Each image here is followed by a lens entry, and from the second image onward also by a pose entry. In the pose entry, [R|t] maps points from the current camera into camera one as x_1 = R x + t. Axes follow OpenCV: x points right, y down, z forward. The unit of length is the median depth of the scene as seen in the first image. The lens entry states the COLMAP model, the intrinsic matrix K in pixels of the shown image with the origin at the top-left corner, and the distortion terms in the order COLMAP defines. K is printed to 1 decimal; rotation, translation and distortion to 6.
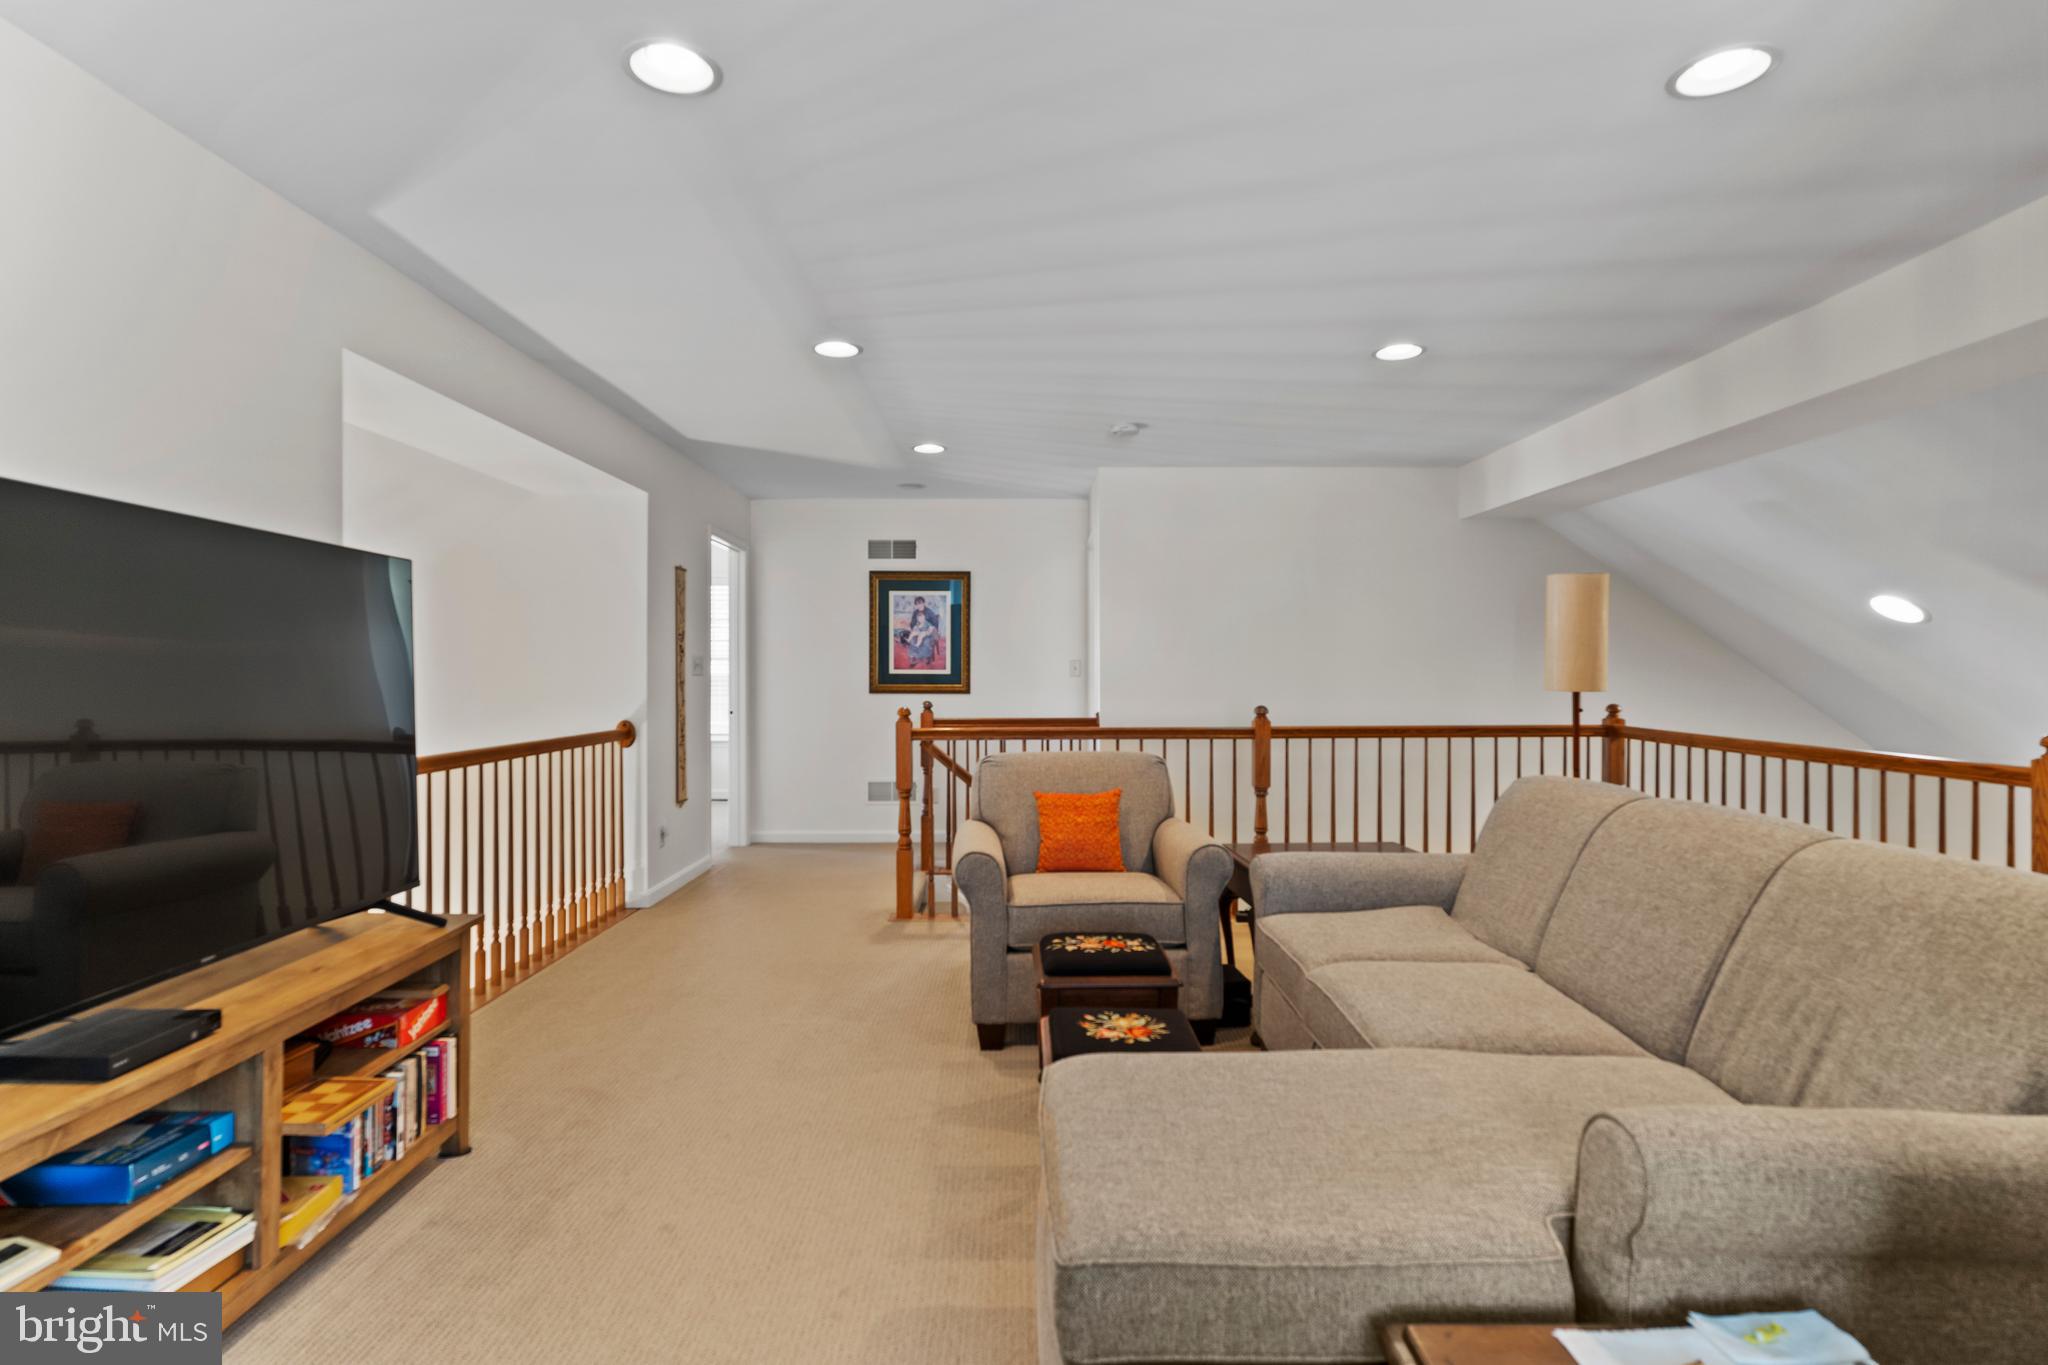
lens RADIAL K [[1047.8, 0, 1023.3], [0, 1047.8, 682.8], [0, 0, 1]] dist [-0.015367, 0.003752]
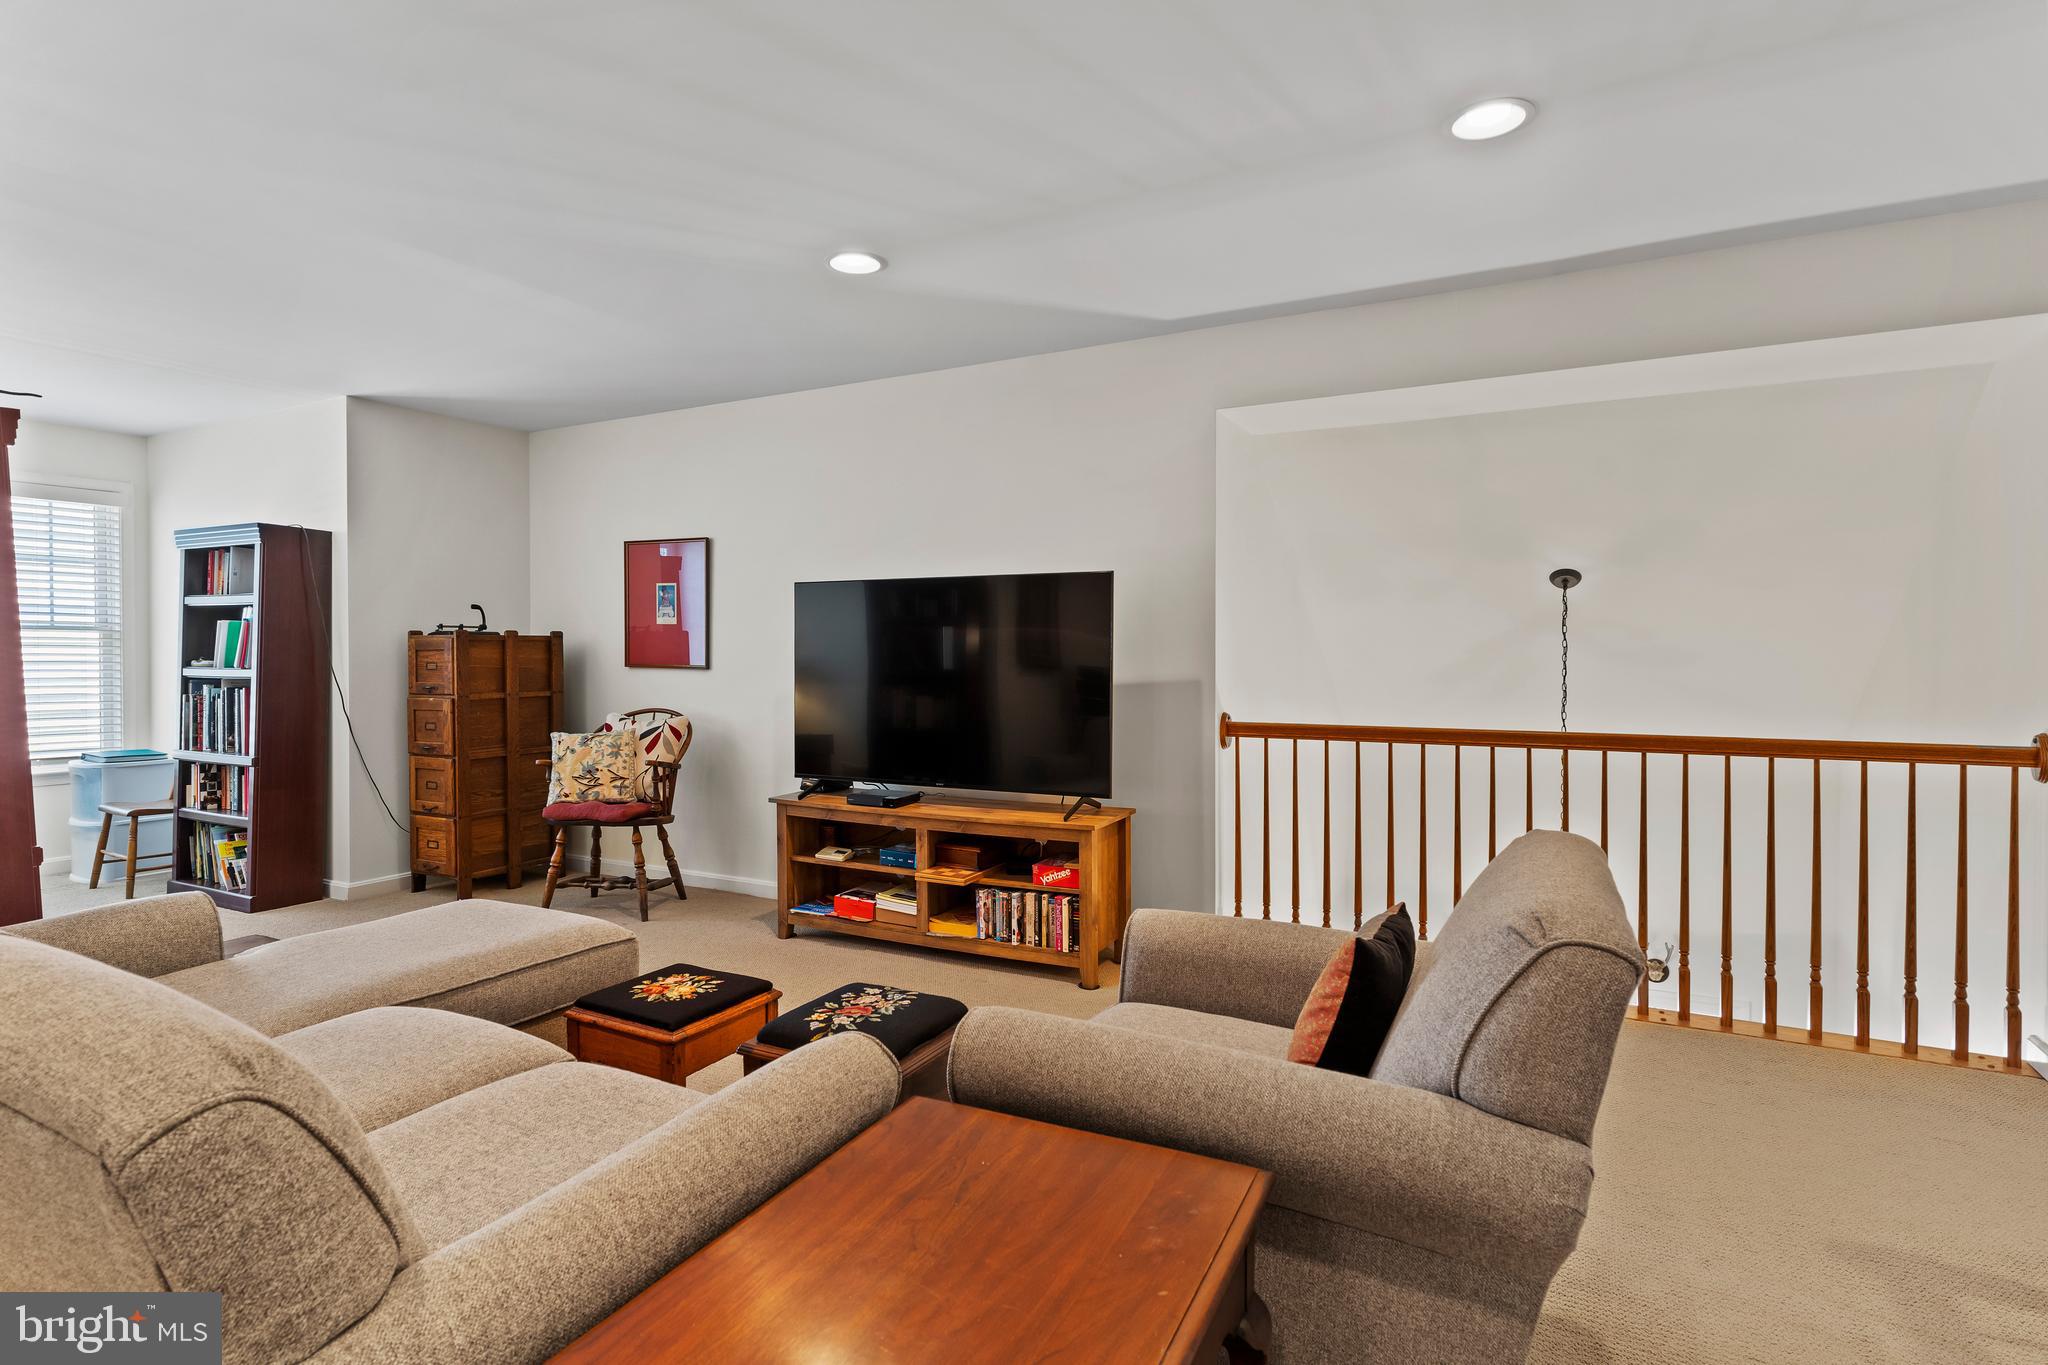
lens RADIAL K [[1047.8, 0, 1025.9], [0, 1047.8, 668.6], [0, 0, 1]] dist [-0.015367, 0.003752]
pose [[-0.492016, 0.016606, -0.870428, 0.841710], [0.005665, 0.999858, 0.015873, -0.011209], [0.870568, 0.002879, -0.492040, 1.833191]]
